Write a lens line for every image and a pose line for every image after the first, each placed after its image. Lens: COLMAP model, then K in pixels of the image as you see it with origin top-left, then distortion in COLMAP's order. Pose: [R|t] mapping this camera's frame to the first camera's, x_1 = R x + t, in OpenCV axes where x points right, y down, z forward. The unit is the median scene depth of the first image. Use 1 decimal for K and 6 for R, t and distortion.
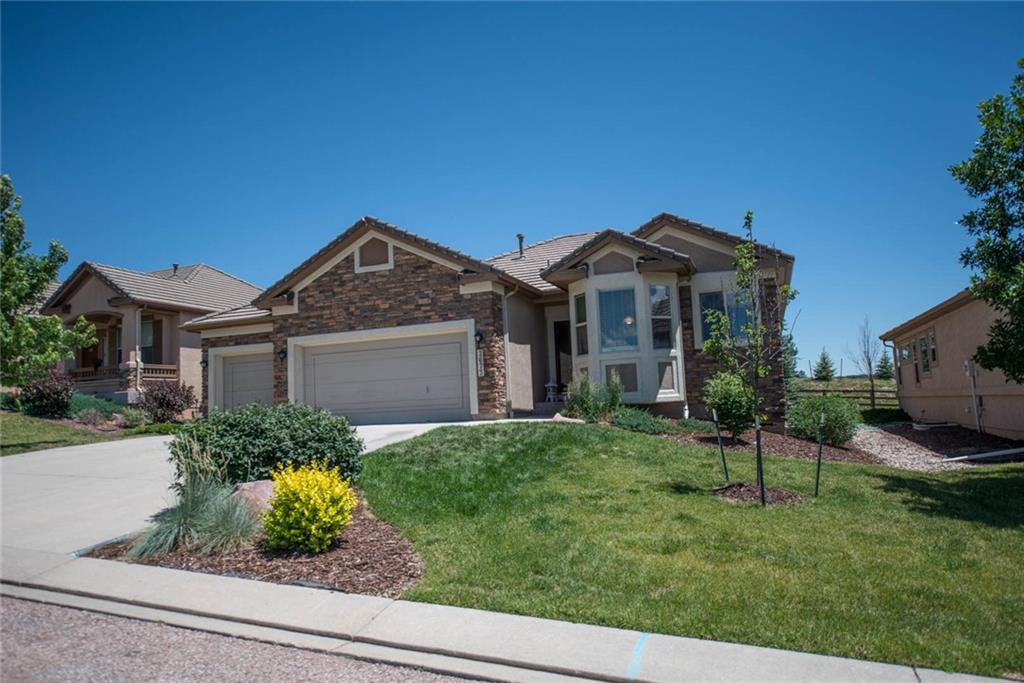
lens RADIAL K [[693.8, 0, 512.2], [0, 693.8, 342.0], [0, 0, 1]] dist [-0.002849, 0.010179]
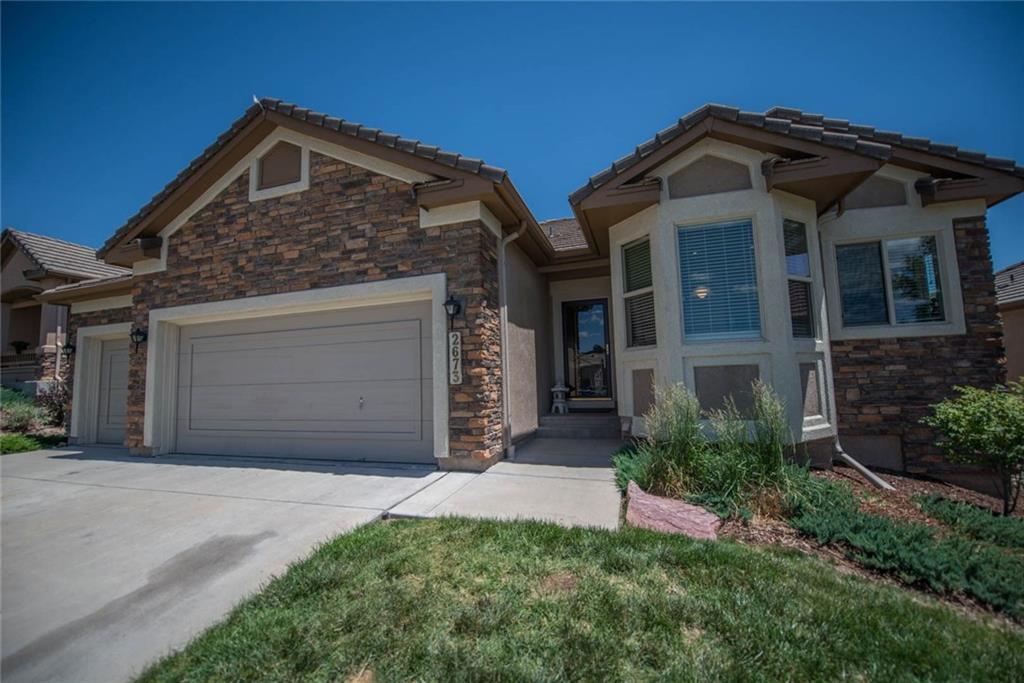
lens RADIAL K [[406.1, 0, 509.2], [0, 406.1, 341.8], [0, 0, 1]] dist [-0.014637, -0.000529]
pose [[0.998352, 0.020348, 0.053660, -0.021175], [-0.020430, 0.999791, 0.000983, 0.016538], [-0.053628, -0.002078, 0.998559, 0.668389]]
